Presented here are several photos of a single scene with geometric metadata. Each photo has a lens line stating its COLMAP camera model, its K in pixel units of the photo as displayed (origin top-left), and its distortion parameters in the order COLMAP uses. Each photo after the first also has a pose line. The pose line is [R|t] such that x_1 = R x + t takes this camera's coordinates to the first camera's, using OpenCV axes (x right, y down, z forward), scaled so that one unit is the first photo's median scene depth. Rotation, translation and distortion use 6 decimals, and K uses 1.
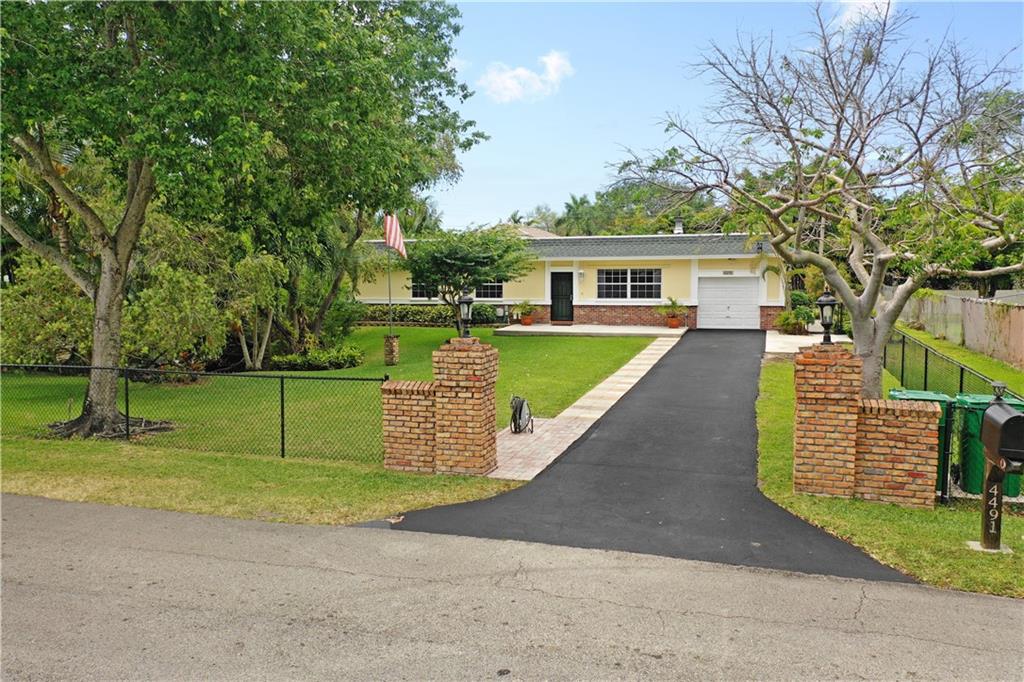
lens RADIAL K [[814.7, 0, 513.4], [0, 814.7, 344.9], [0, 0, 1]] dist [0.010588, 0.001785]
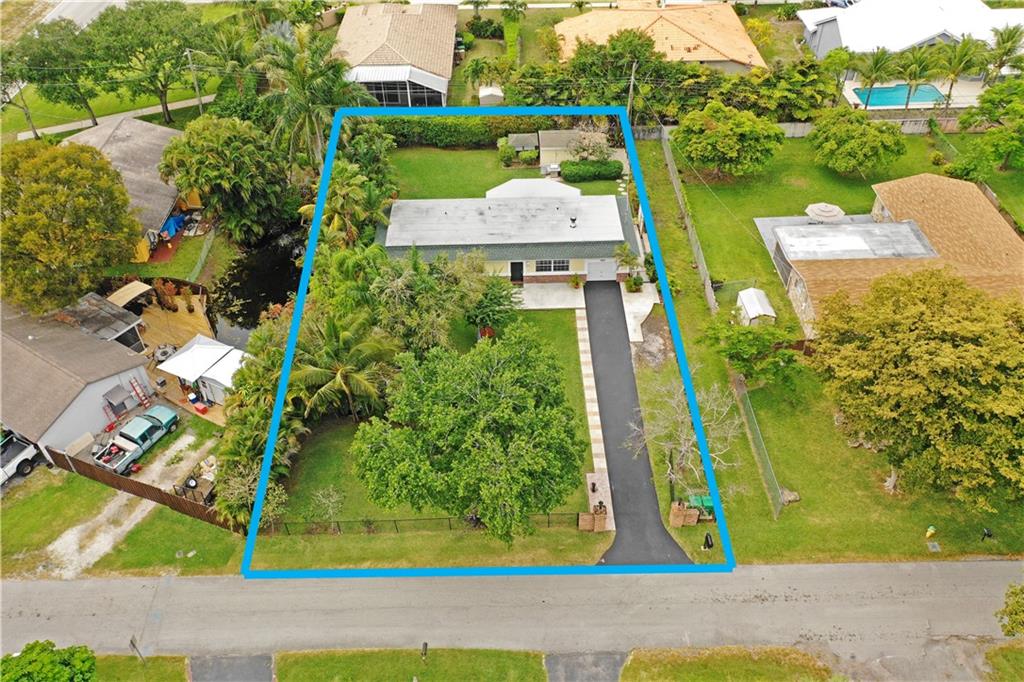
lens RADIAL K [[814.7, 0, 512.9], [0, 814.7, 335.7], [0, 0, 1]] dist [0.010588, 0.001785]
pose [[0.950571, -0.212263, 0.226625, -0.415256], [0.038528, 0.804844, 0.592234, -1.077228], [-0.308107, -0.554229, 0.773240, -0.545075]]
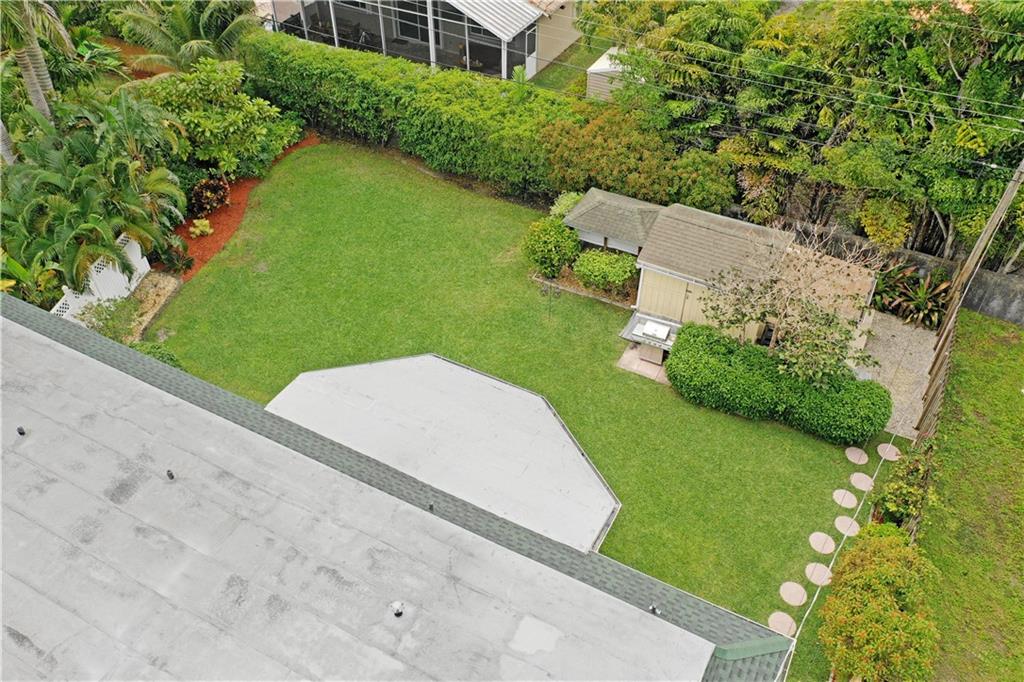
lens RADIAL K [[814.7, 0, 512.1], [0, 814.7, 337.2], [0, 0, 1]] dist [0.010588, 0.001785]
pose [[0.982215, 0.131038, -0.134475, 0.294654], [-0.023798, 0.797306, 0.603106, -0.509912], [0.186247, -0.589179, 0.786244, 0.889294]]
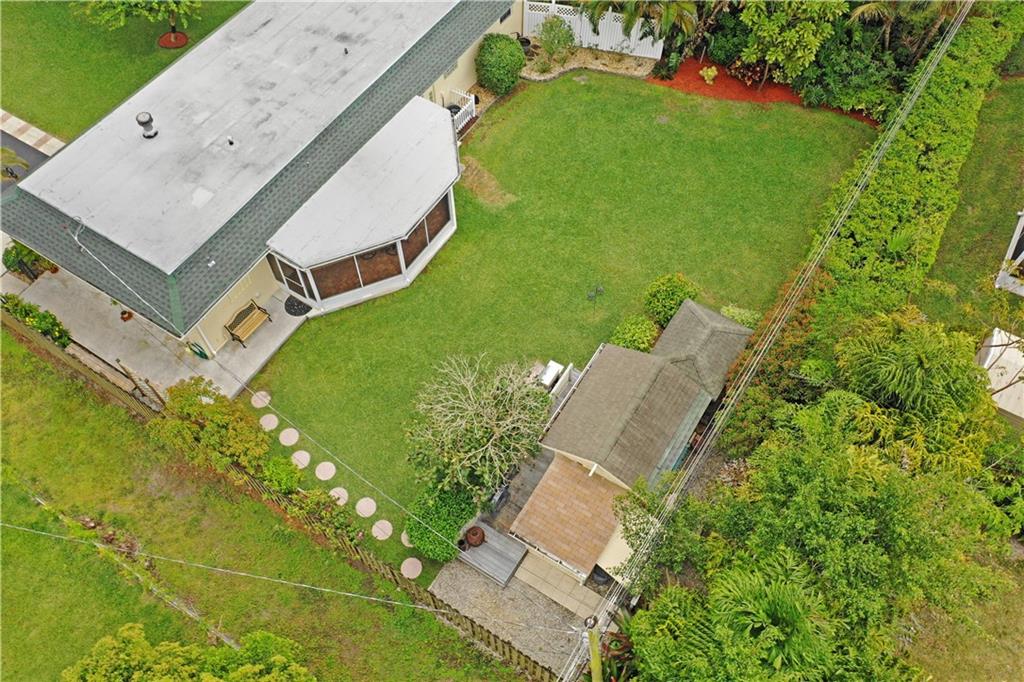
lens RADIAL K [[814.7, 0, 510.3], [0, 814.7, 339.1], [0, 0, 1]] dist [0.010588, 0.001785]
pose [[-0.259525, 0.817406, -0.514290, 0.692833], [-0.084341, 0.511318, 0.855243, -0.751460], [0.962046, 0.265333, -0.063759, 1.480946]]
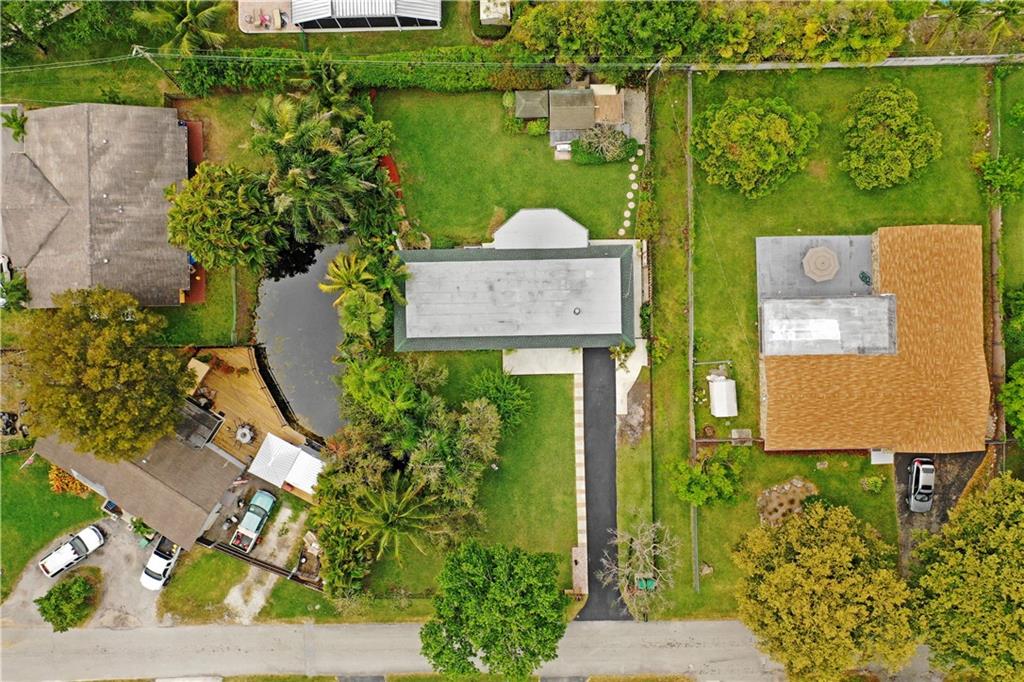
lens RADIAL K [[814.7, 0, 513.5], [0, 814.7, 343.2], [0, 0, 1]] dist [0.010588, 0.001785]
pose [[0.949700, -0.312930, -0.012004, 0.056471], [0.040553, 0.084881, 0.995565, -2.214631], [-0.310523, -0.945976, 0.093302, 0.818992]]
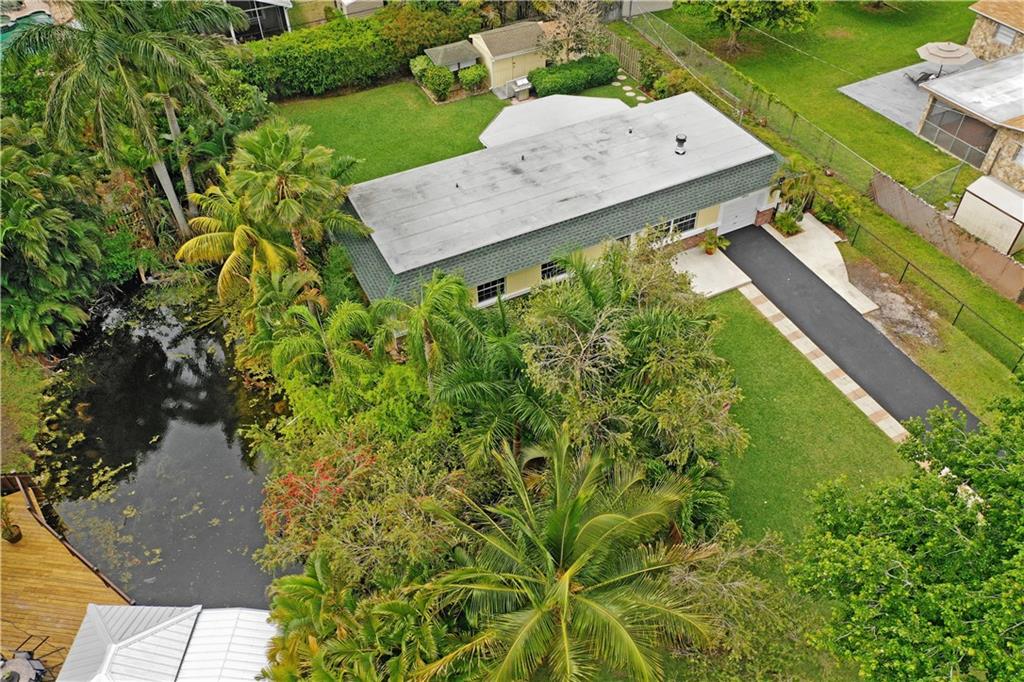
lens RADIAL K [[814.7, 0, 511.0], [0, 814.7, 339.5], [0, 0, 1]] dist [0.010588, 0.001785]
pose [[0.726303, -0.486877, 0.485217, -0.622891], [0.074616, 0.757571, 0.648474, -0.687441], [-0.683313, -0.434783, 0.586555, 0.432943]]
